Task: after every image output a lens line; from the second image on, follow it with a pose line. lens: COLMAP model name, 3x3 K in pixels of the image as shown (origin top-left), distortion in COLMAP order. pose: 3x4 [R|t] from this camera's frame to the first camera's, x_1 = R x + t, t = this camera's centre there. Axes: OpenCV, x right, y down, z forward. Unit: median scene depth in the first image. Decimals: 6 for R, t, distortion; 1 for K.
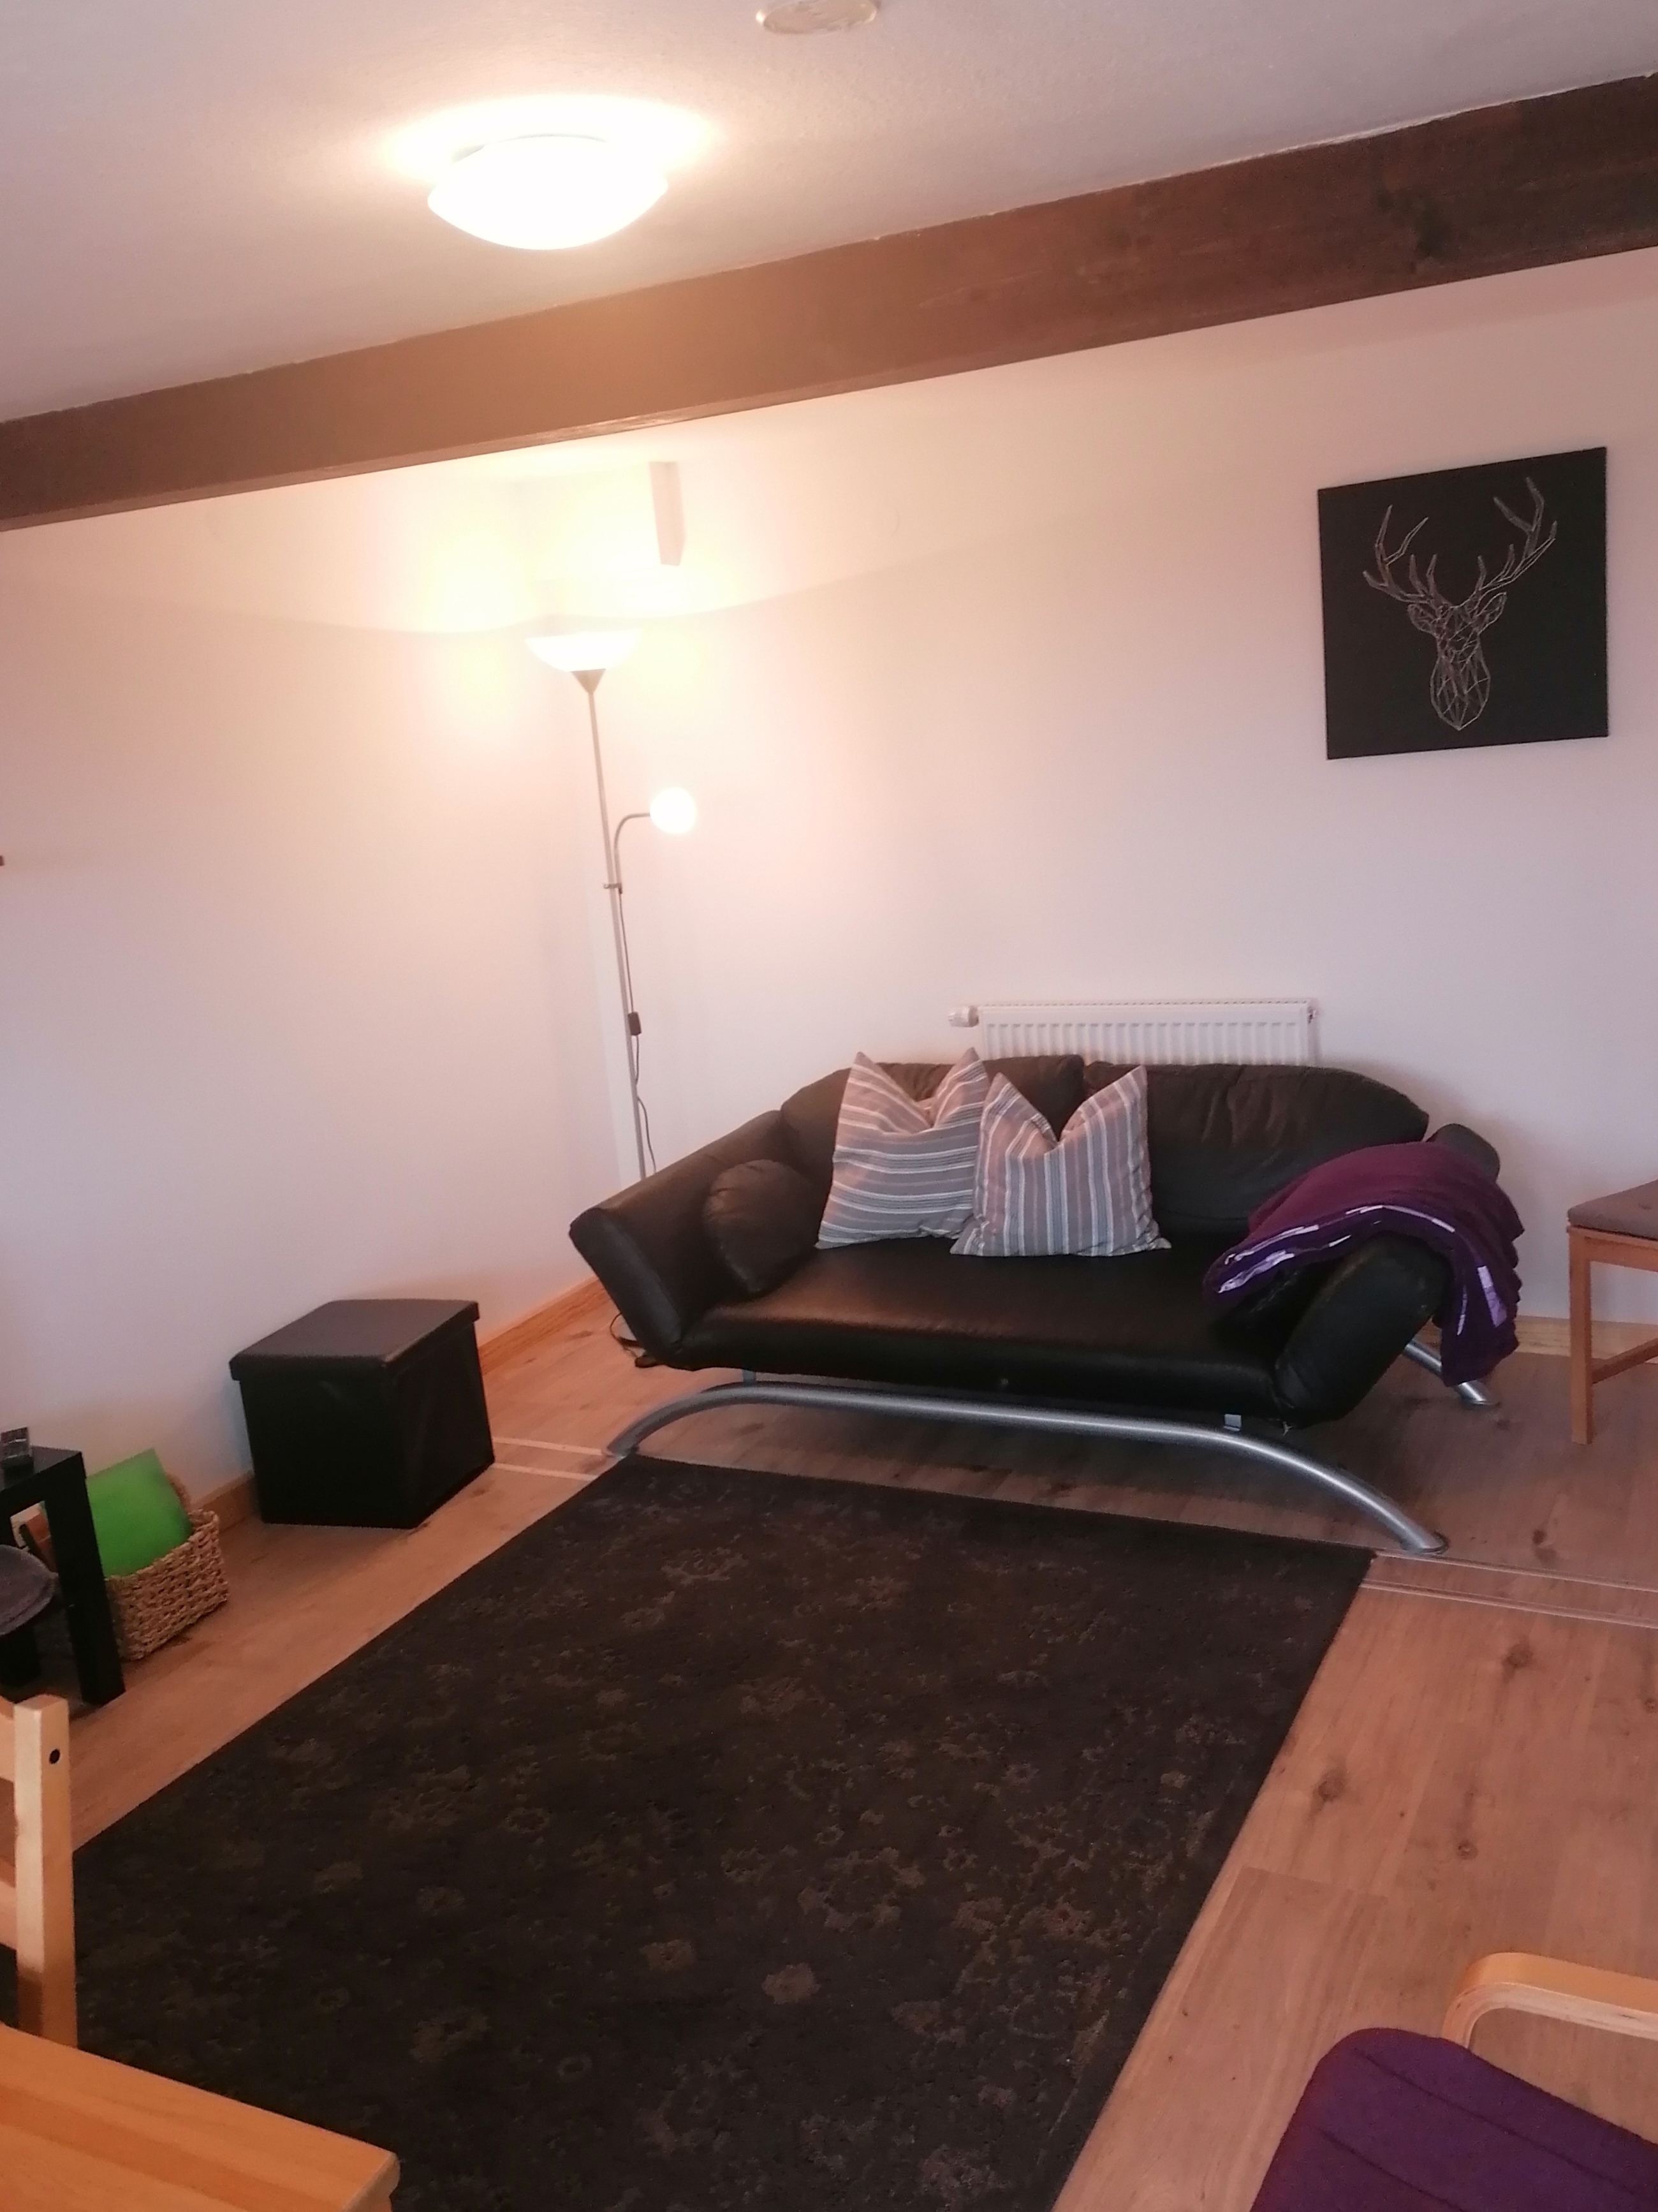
lens RADIAL K [[1853.8, 0, 828.9], [0, 1853.8, 1103.7], [0, 0, 1]] dist [0.009154, 0.003067]
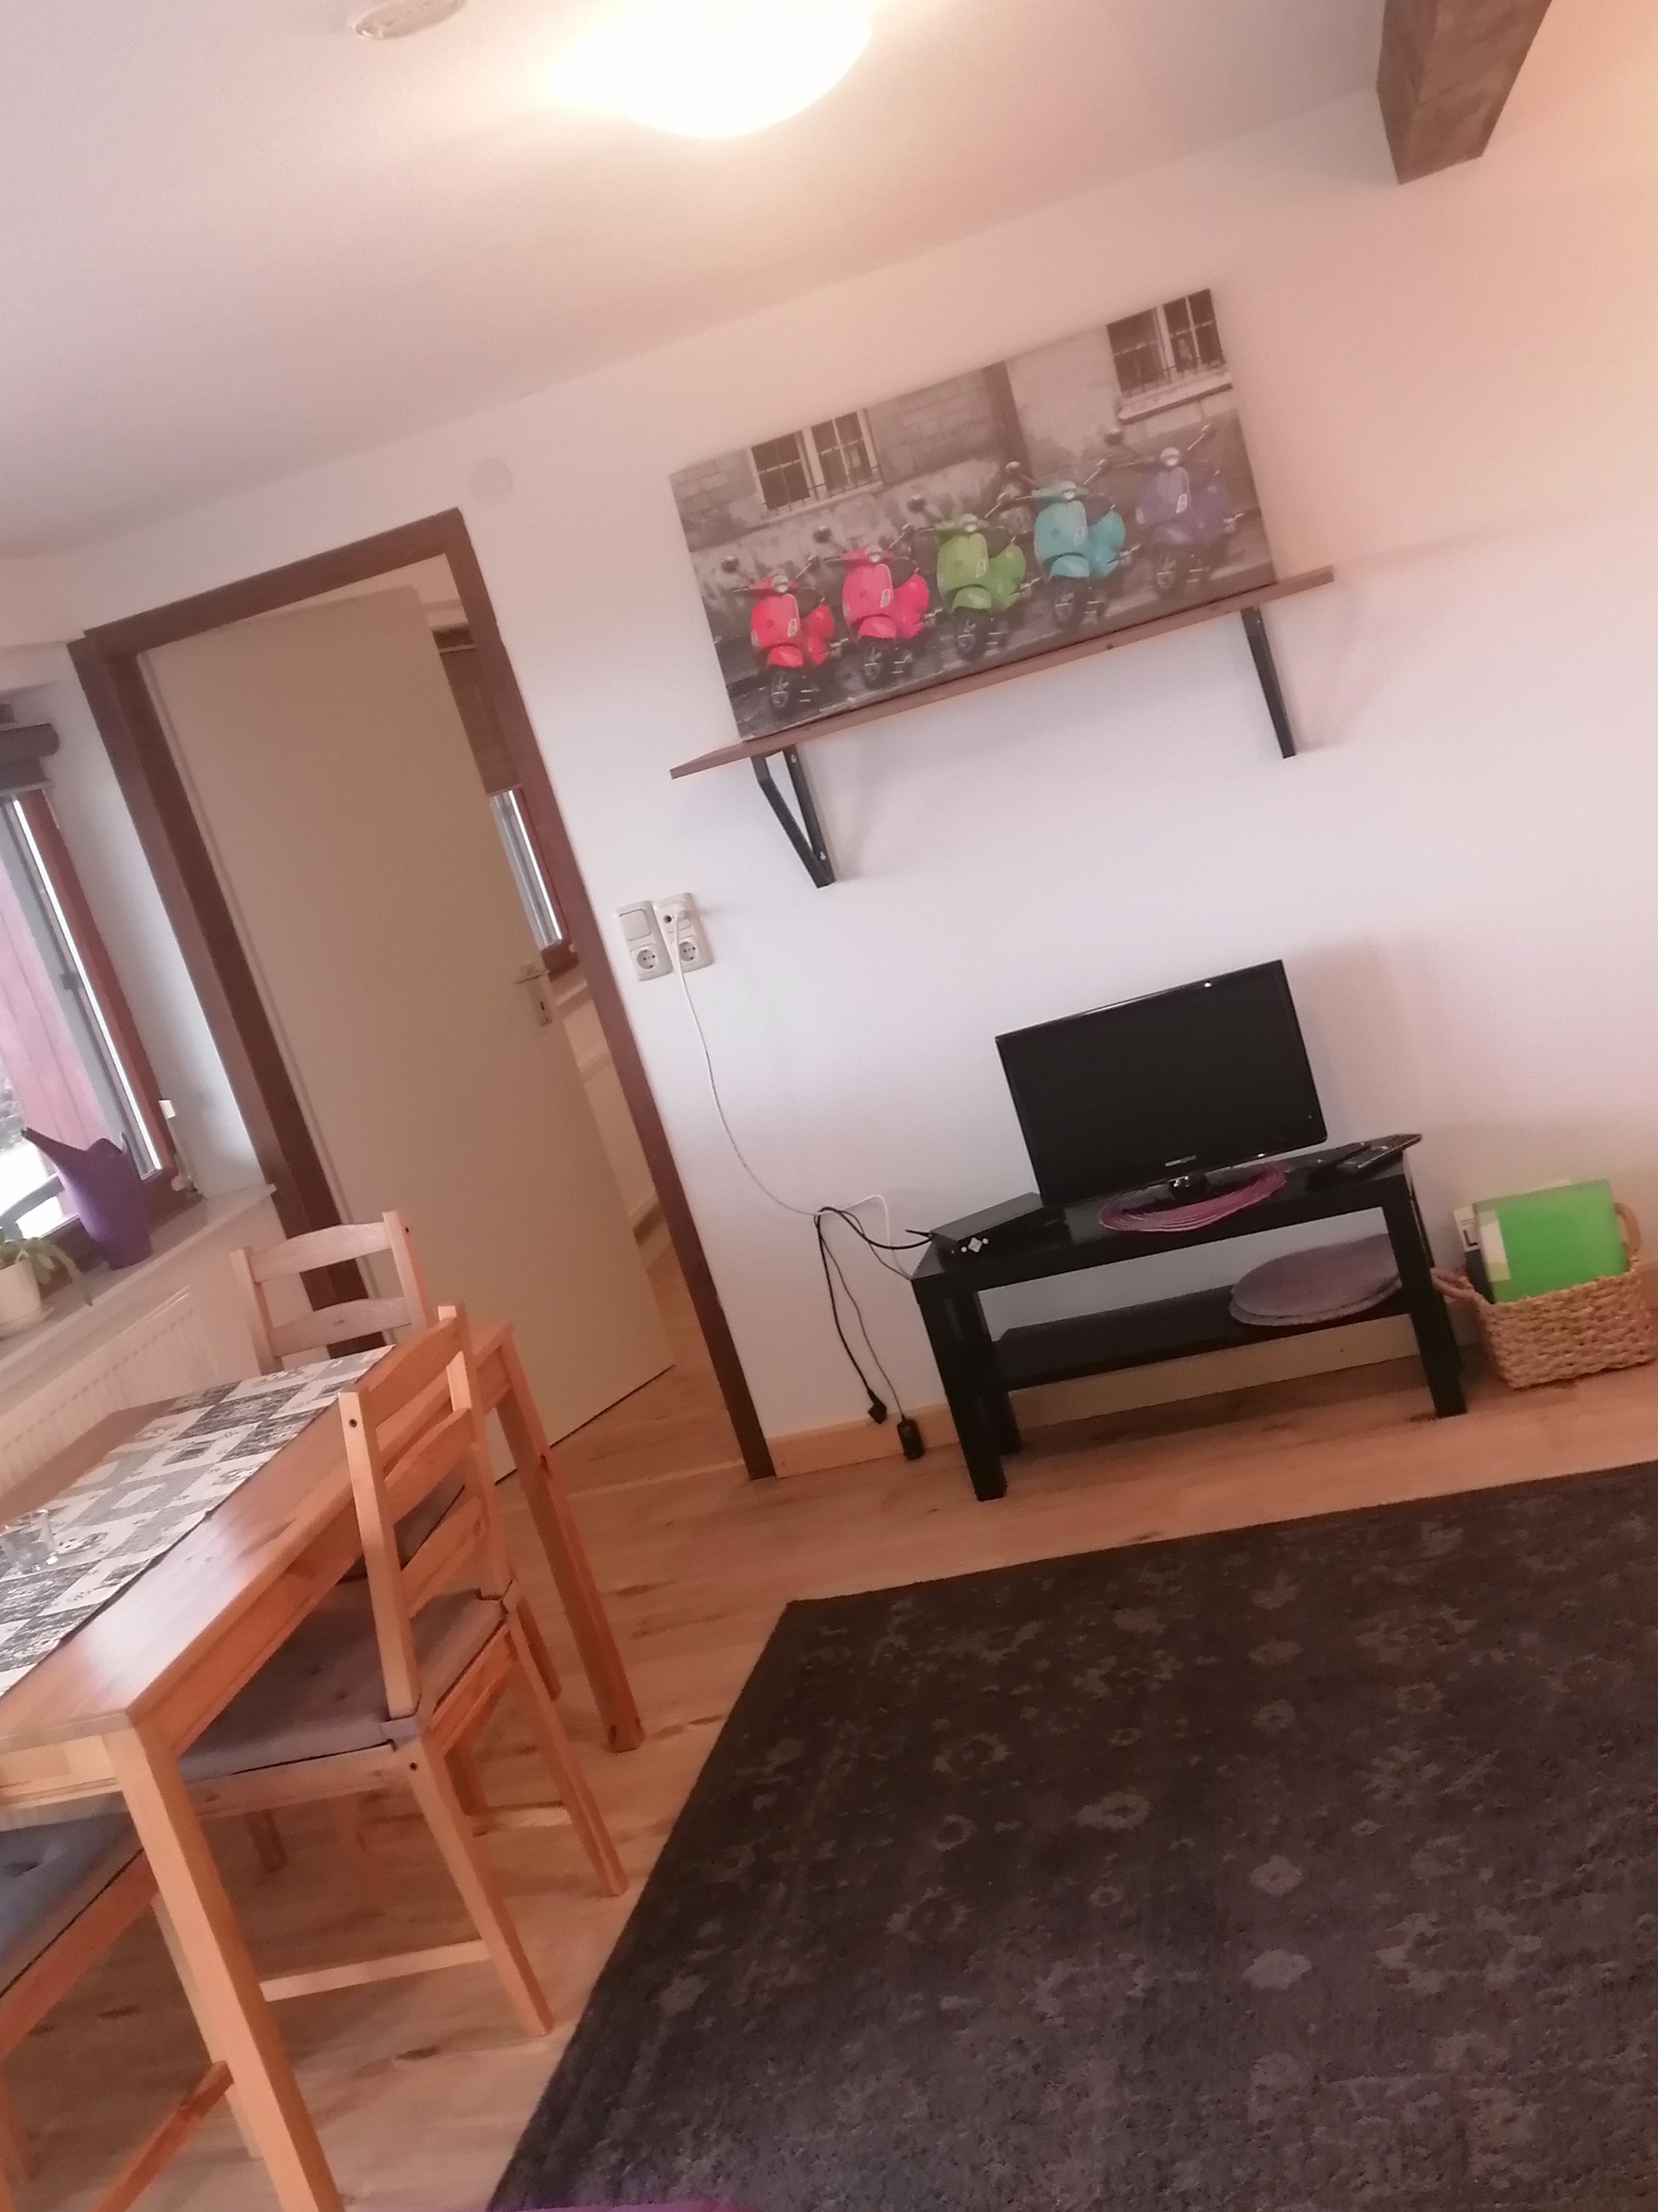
lens RADIAL K [[2200.7, 0, 829.5], [0, 2200.7, 1106.7], [0, 0, 1]] dist [-0.009039, 0.000000]
pose [[0.255215, 0.224313, -0.940505, 0.647907], [0.053958, 0.967897, 0.245489, -0.158209], [0.965378, -0.113400, 0.234918, 0.458860]]
